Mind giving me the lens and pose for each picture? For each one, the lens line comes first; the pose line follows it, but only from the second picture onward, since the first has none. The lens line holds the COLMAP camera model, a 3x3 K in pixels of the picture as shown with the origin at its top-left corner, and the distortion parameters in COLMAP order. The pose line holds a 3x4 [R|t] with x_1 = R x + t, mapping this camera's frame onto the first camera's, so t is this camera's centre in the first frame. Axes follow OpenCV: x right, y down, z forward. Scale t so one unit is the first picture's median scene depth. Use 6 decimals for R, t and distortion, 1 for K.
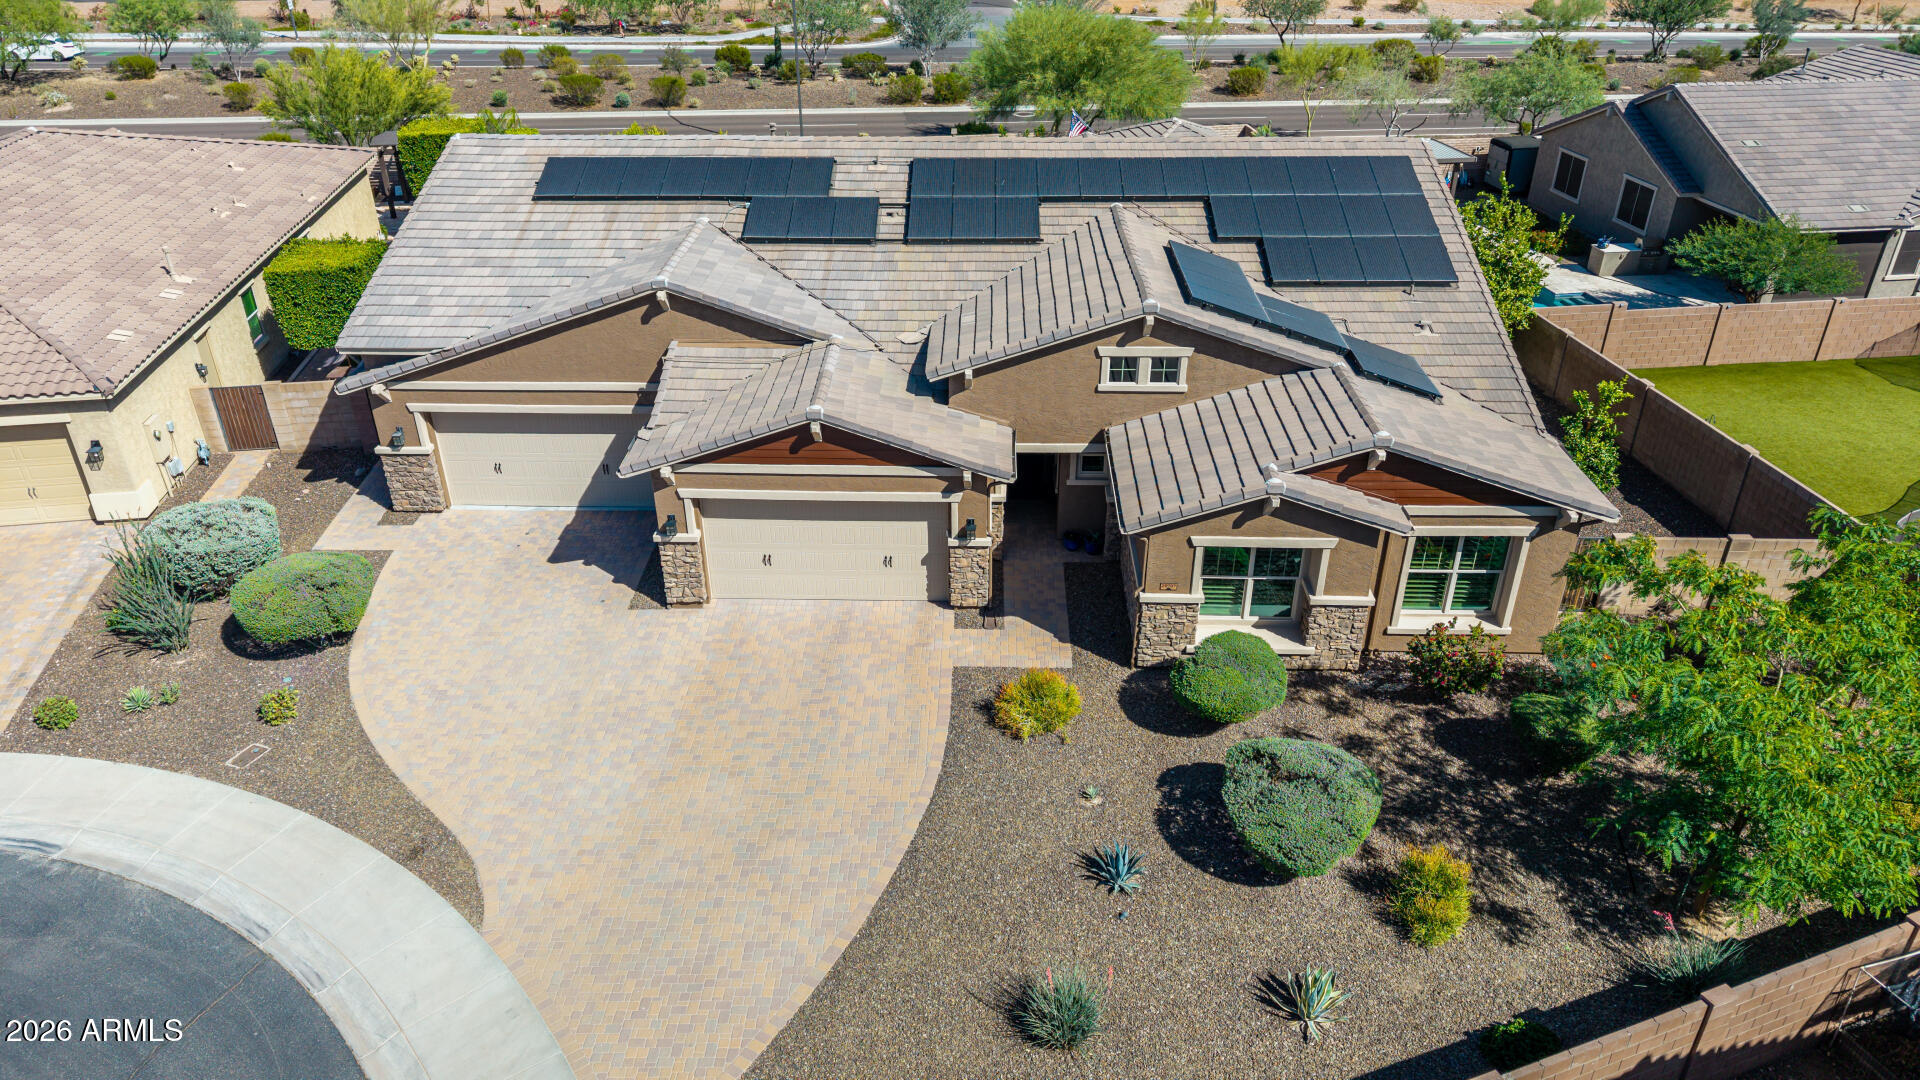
lens RADIAL K [[1283.5, 0, 930.3], [0, 1283.5, 588.9], [0, 0, 1]] dist [0.004261, -0.003236]
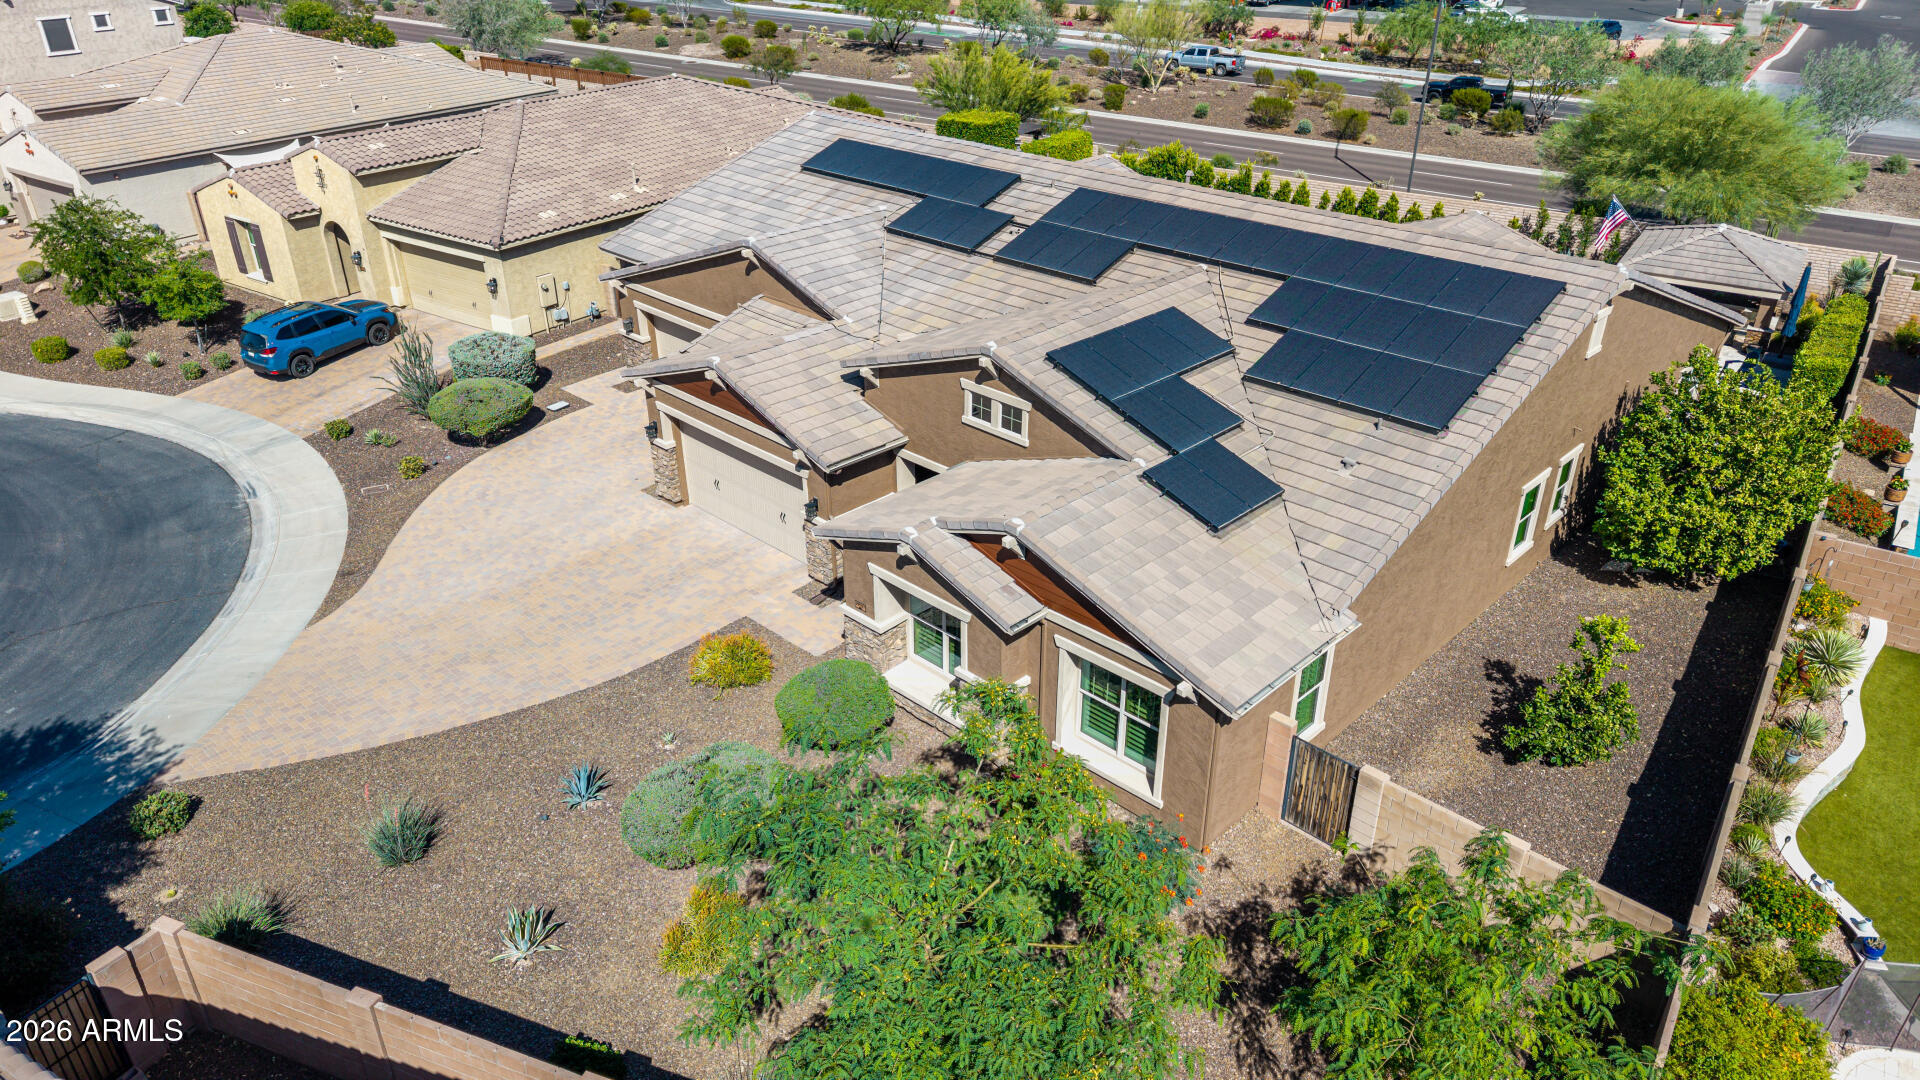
lens RADIAL K [[1226.0, 0, 964.2], [0, 1226.0, 606.9], [0, 0, 1]] dist [0.017449, -0.000176]
pose [[0.743130, 0.353850, -0.567933, 0.649274], [-0.348489, 0.929213, 0.122954, -0.121694], [0.571238, 0.106548, 0.813840, 0.197687]]
